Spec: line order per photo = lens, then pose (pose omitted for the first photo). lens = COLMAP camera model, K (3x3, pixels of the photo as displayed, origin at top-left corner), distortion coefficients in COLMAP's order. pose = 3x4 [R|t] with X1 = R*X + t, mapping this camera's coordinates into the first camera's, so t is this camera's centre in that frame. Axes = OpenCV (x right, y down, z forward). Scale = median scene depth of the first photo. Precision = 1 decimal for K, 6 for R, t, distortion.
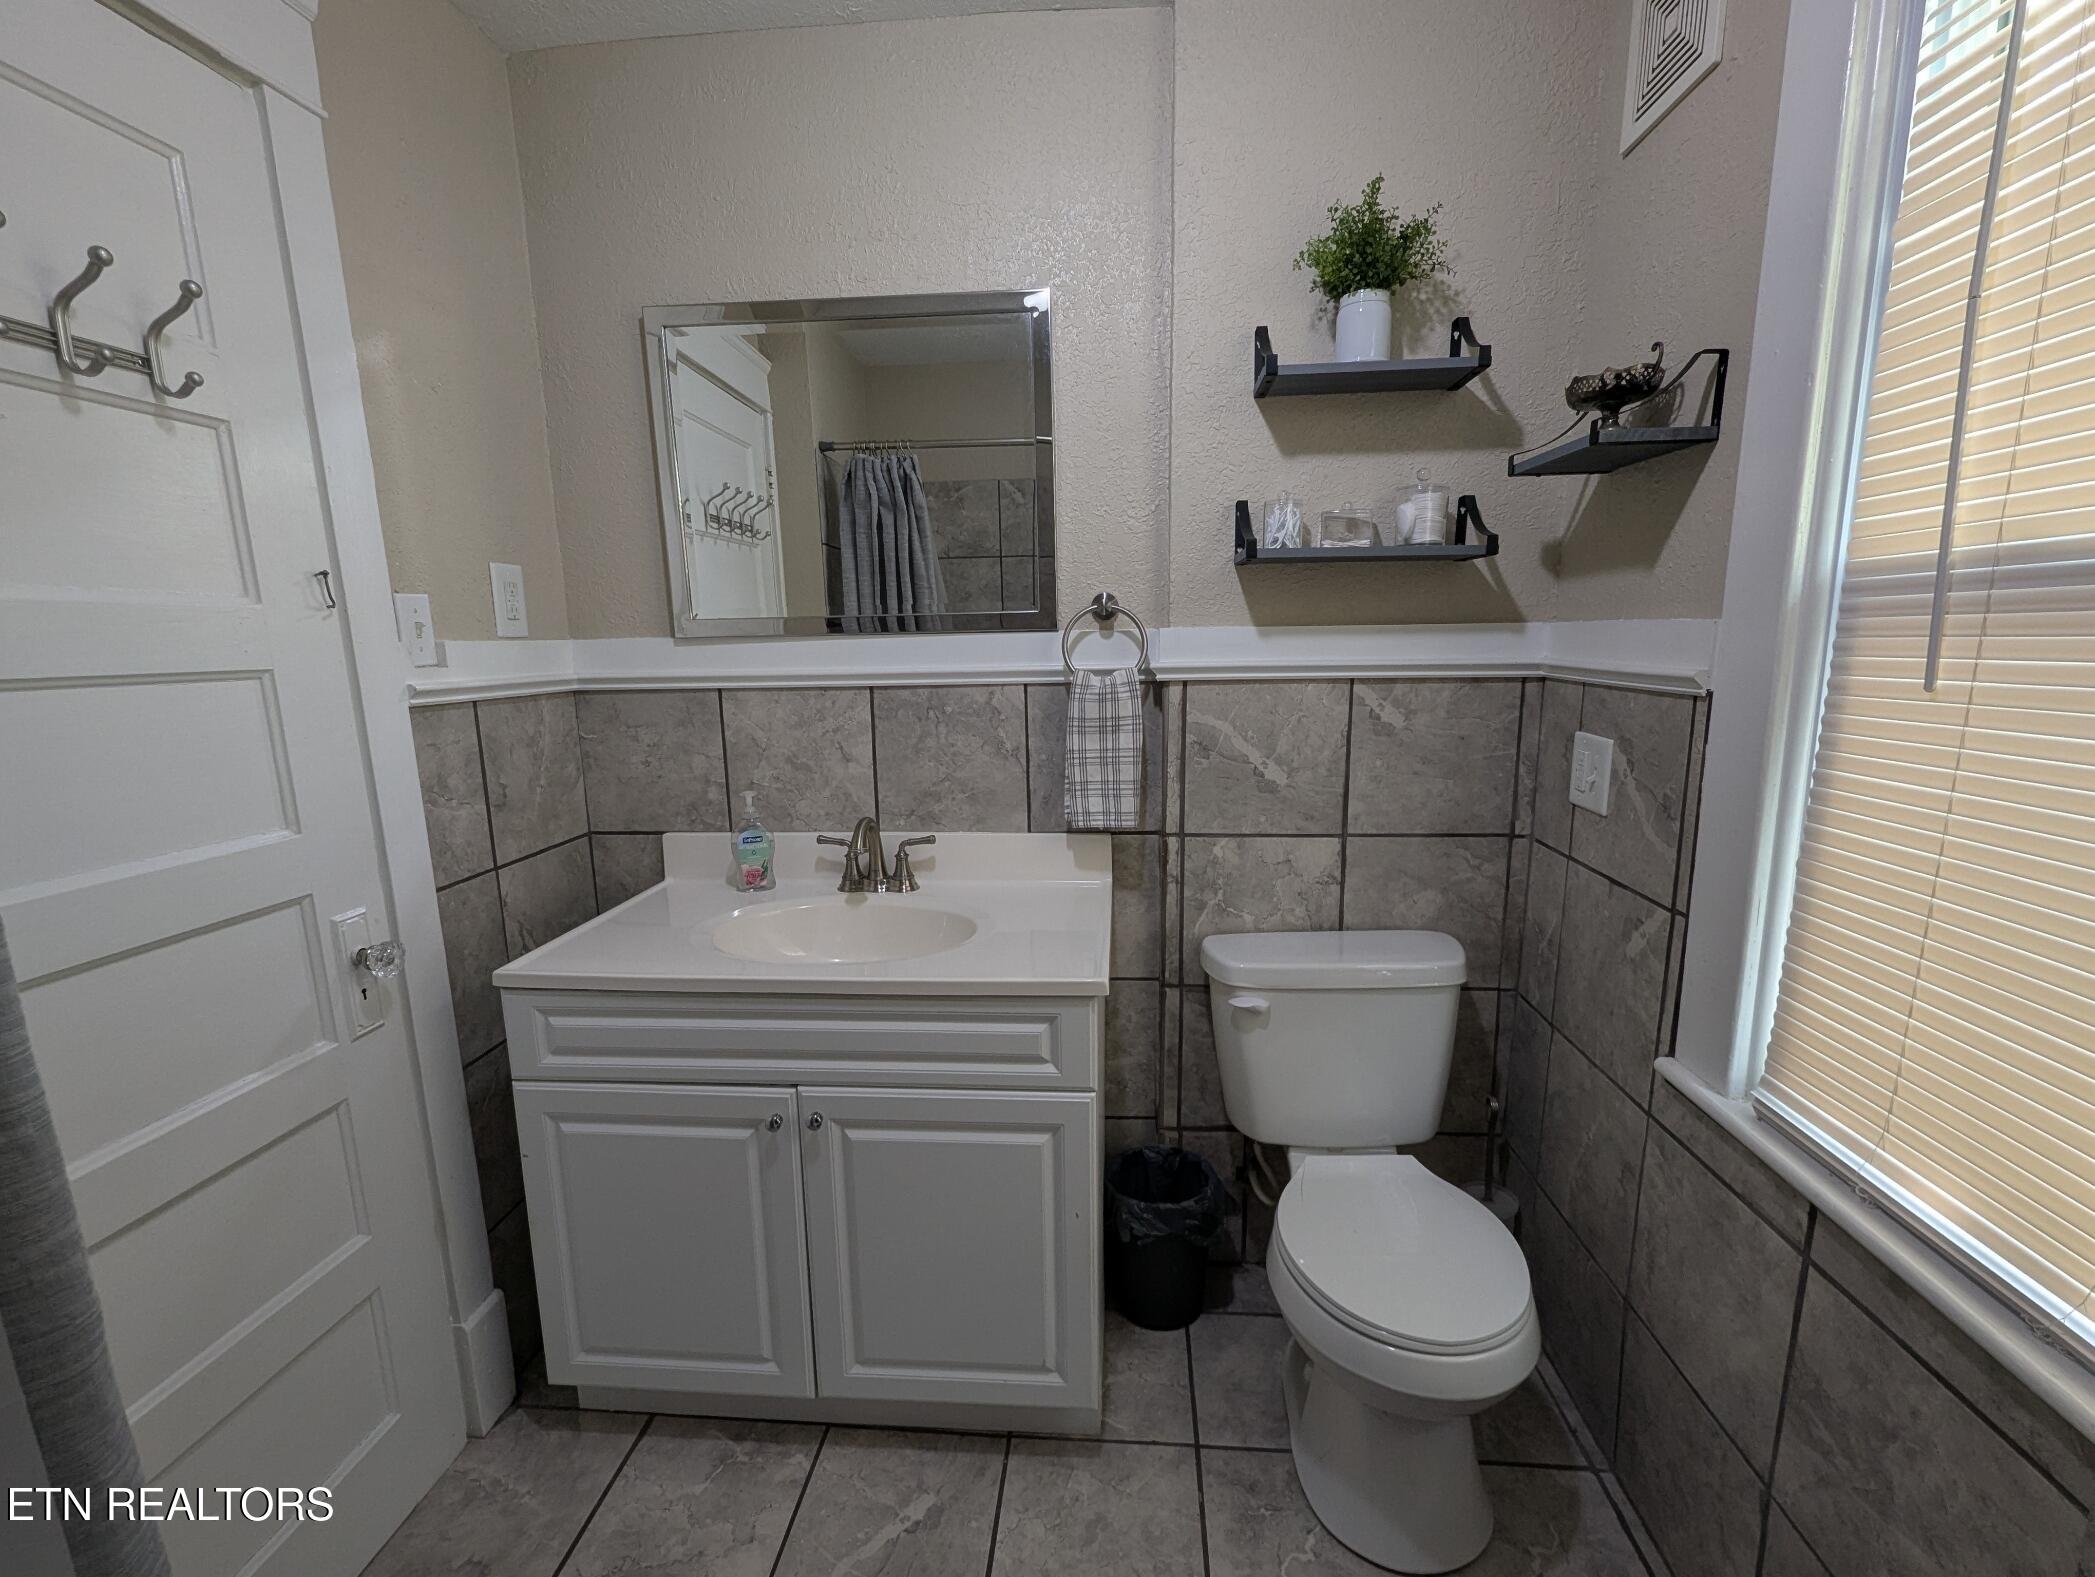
lens RADIAL K [[909.0, 0, 1050.1], [0, 909.0, 794.4], [0, 0, 1]] dist [-0.001774, -0.000014]
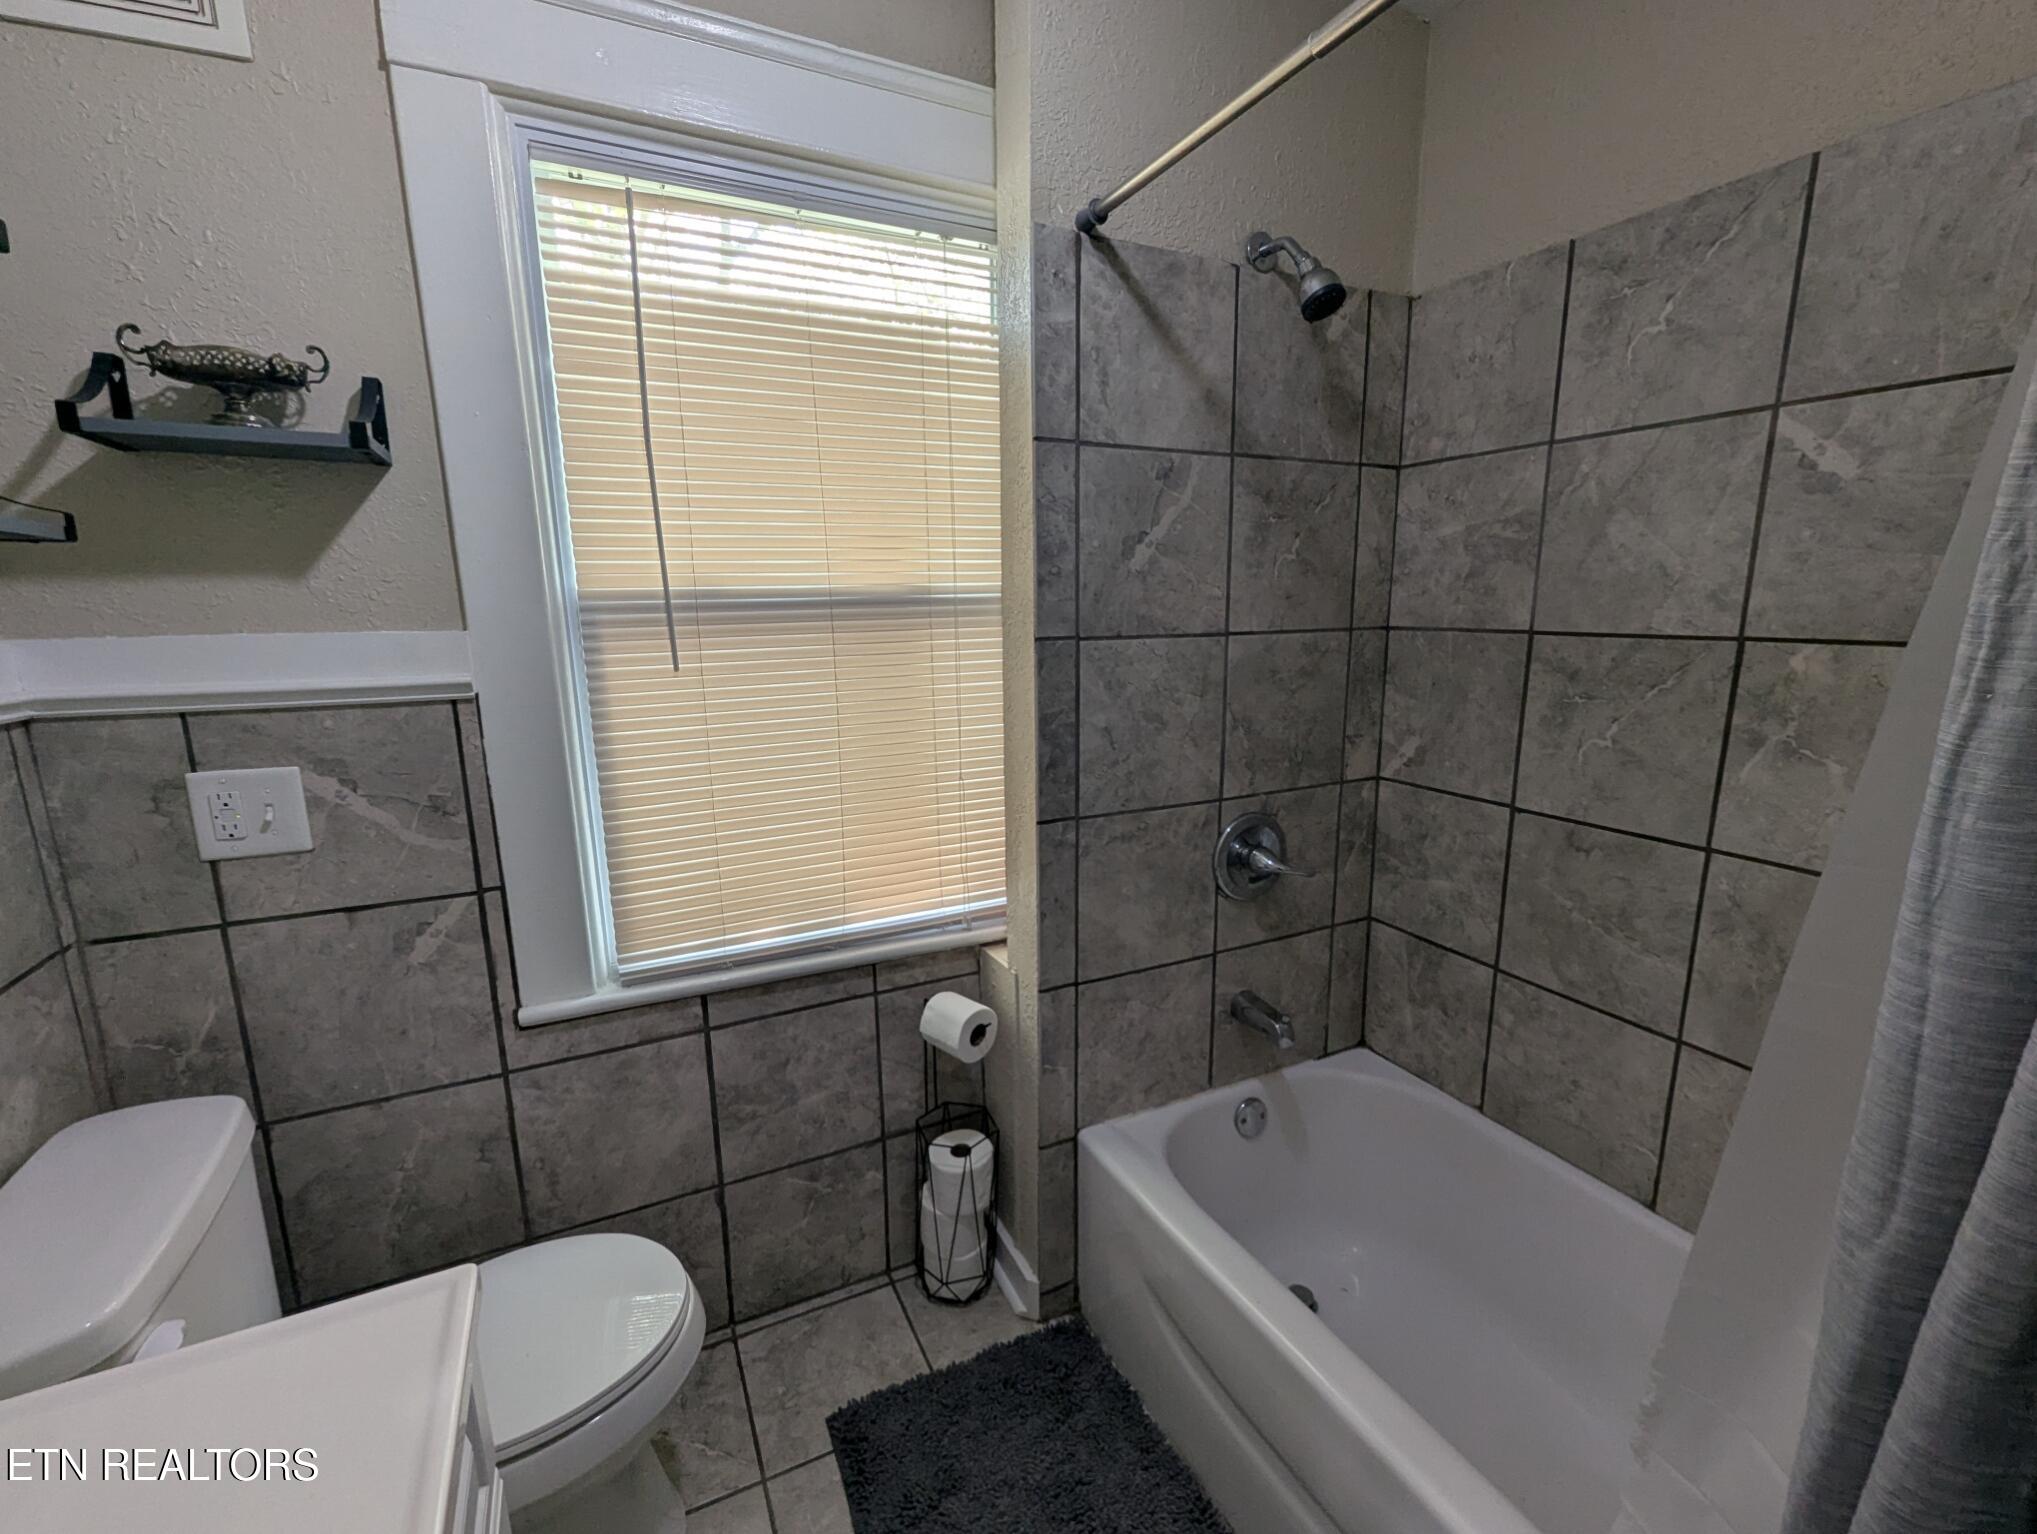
lens RADIAL K [[883.9, 0, 1023.6], [0, 883.9, 777.2], [0, 0, 1]] dist [-0.001774, -0.000014]
pose [[-0.515814, -0.144041, 0.844505, -0.503756], [0.170090, 0.948922, 0.265739, -0.163361], [-0.839646, 0.280713, -0.464967, 0.820833]]
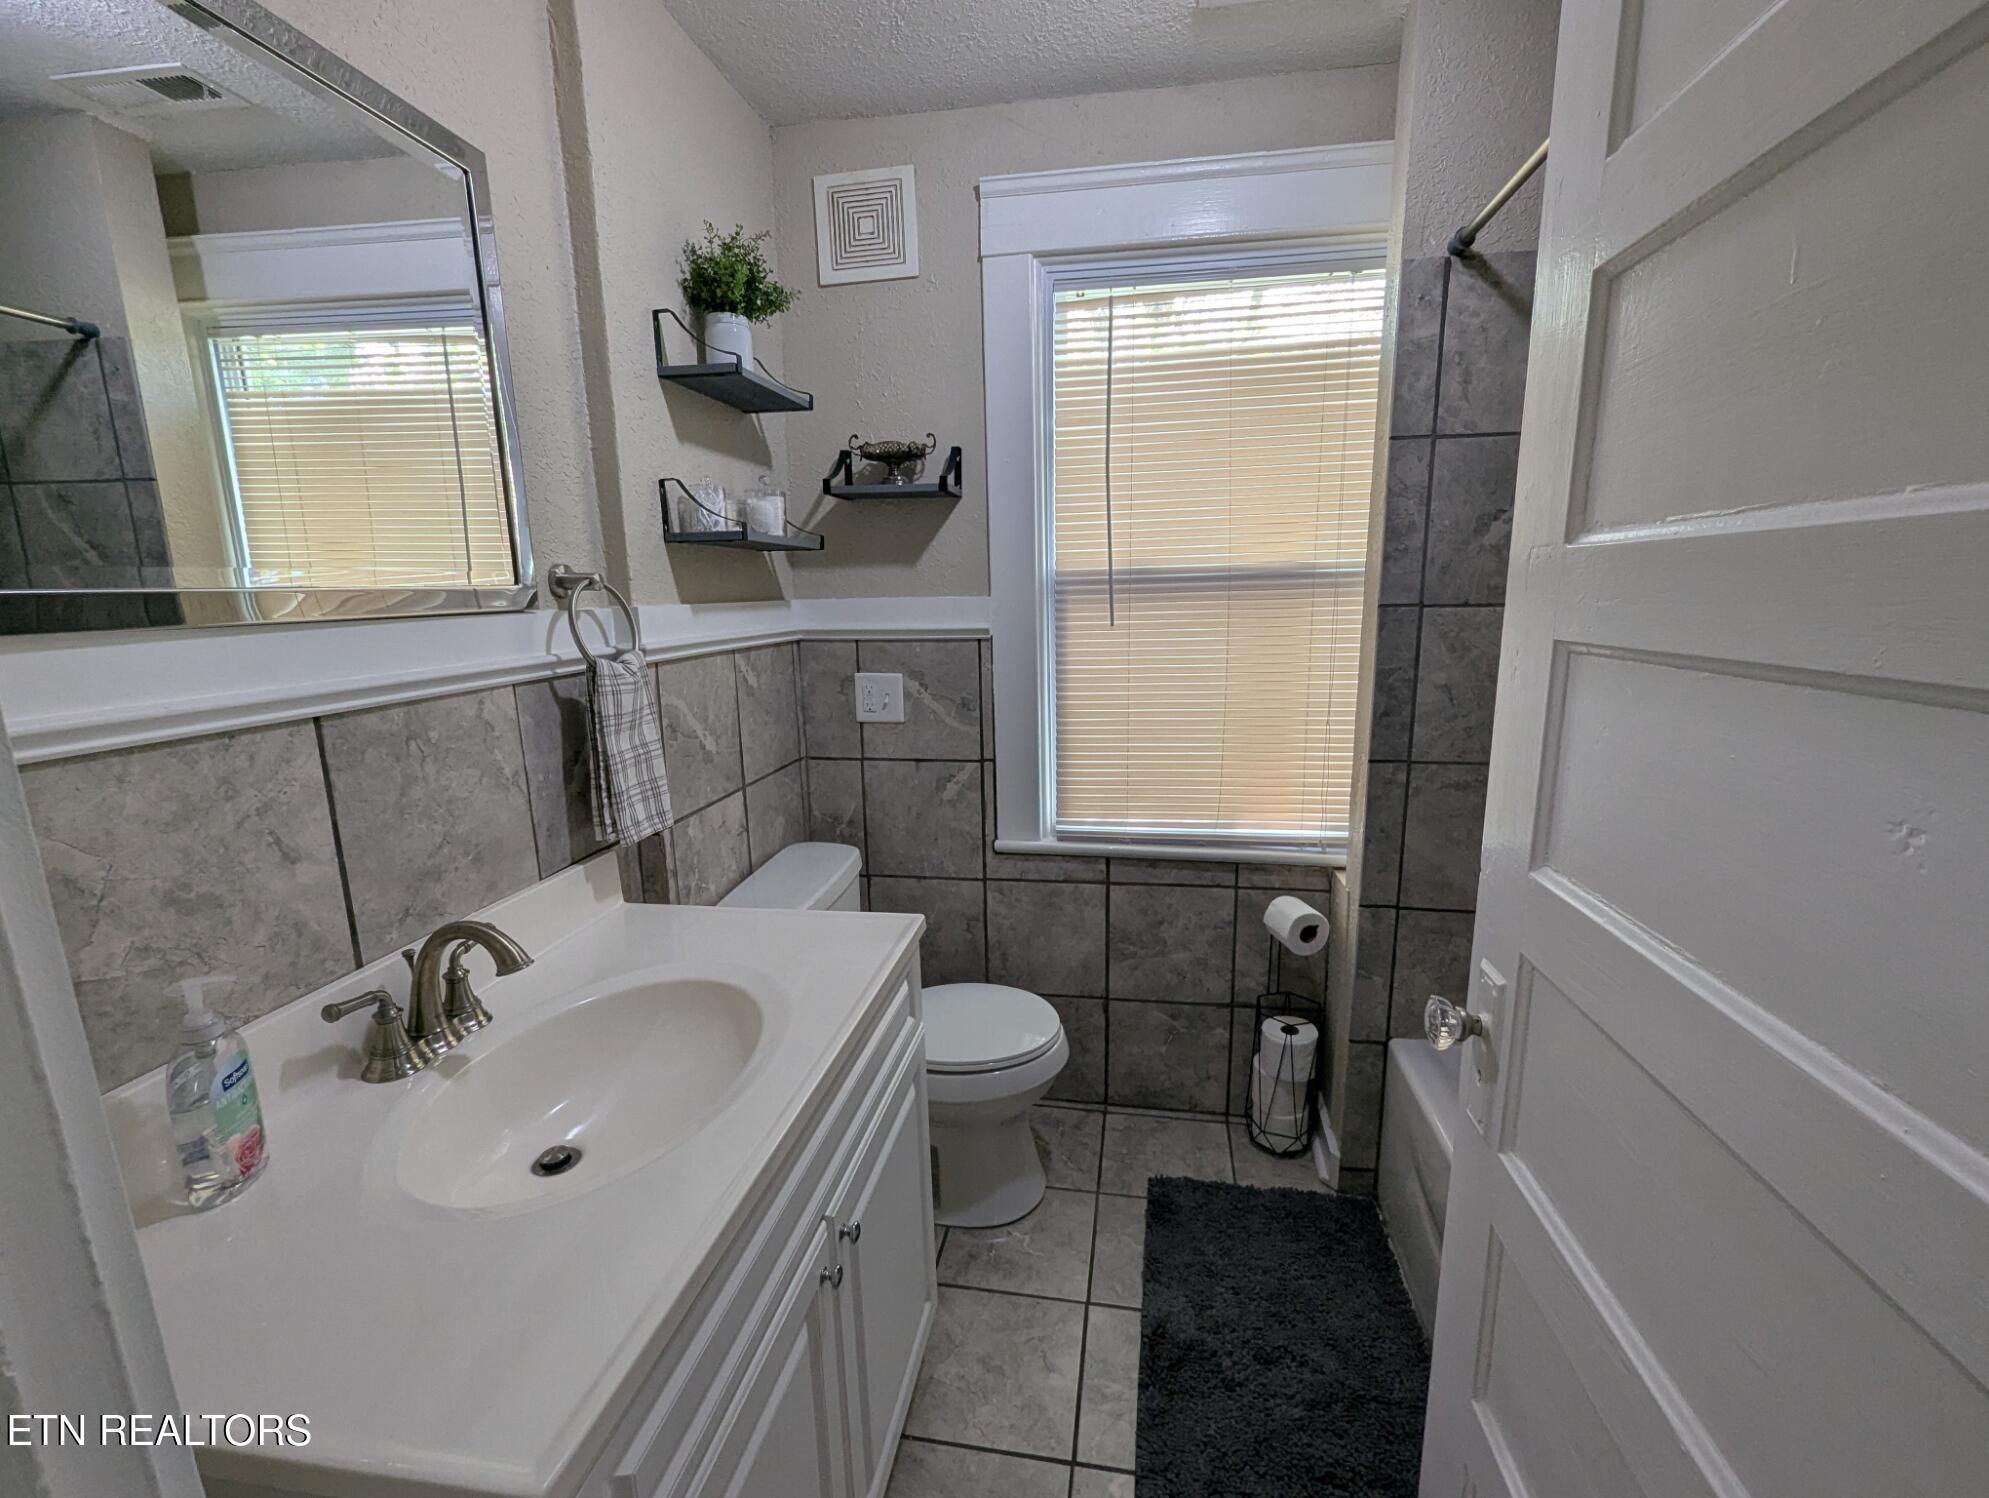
lens RADIAL K [[863.0, 0, 996.3], [0, 863.0, 755.2], [0, 0, 1]] dist [-0.001774, -0.000014]
pose [[0.089328, -0.175605, 0.980400, -0.877969], [0.191723, 0.968958, 0.156087, -0.127590], [-0.977375, 0.174023, 0.120223, 0.696853]]
